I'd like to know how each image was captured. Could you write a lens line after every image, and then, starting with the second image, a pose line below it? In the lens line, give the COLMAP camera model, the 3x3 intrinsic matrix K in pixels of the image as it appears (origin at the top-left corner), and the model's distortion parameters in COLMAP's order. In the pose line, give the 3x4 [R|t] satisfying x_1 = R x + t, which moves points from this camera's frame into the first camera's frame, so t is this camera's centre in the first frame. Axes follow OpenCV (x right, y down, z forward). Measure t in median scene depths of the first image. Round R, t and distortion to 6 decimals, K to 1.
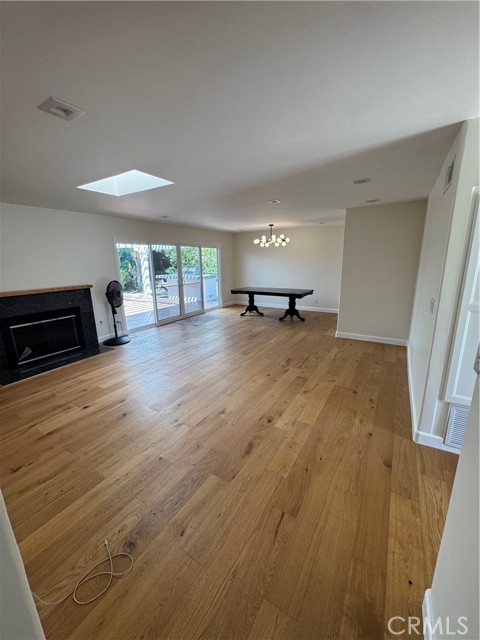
lens RADIAL K [[258.3, 0, 244.3], [0, 258.3, 322.0], [0, 0, 1]] dist [-0.001072, 0.000424]
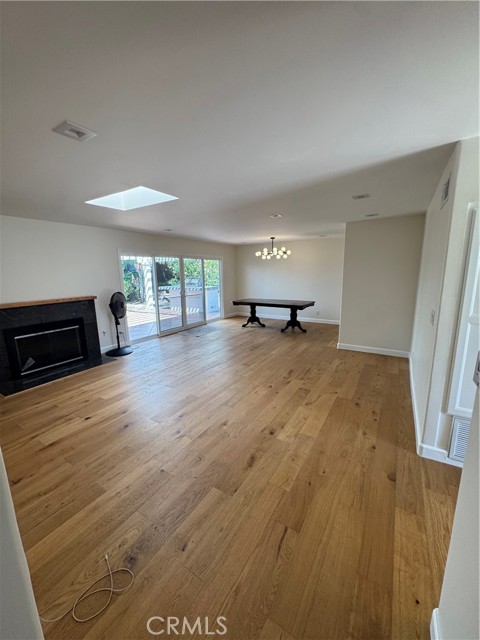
lens RADIAL K [[258.3, 0, 244.3], [0, 258.3, 321.8], [0, 0, 1]] dist [-0.001072, 0.000424]
pose [[0.999980, 0.002689, -0.005781, -0.002734], [-0.002938, 0.999050, -0.043486, -0.000721], [0.005659, 0.043502, 0.999037, -0.008985]]
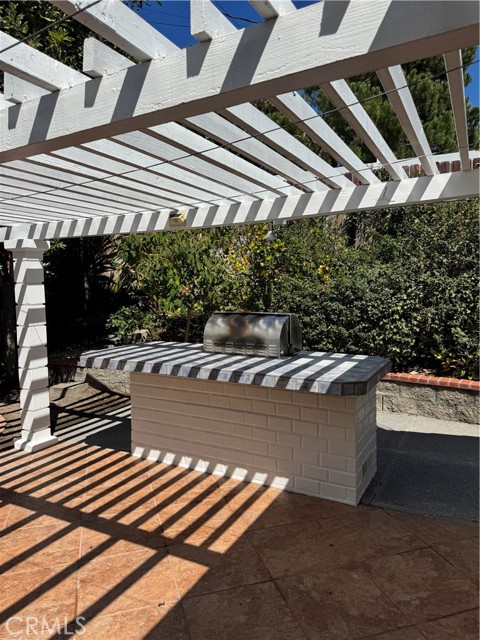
lens RADIAL K [[454.4, 0, 239.5], [0, 454.4, 318.4], [0, 0, 1]] dist [0.046193, -0.052567]
pose [[0.997577, 0.003869, 0.069463, -1.041043], [0.006699, 0.988471, -0.151261, -0.663448], [-0.069247, 0.151360, 0.986050, 2.679792]]
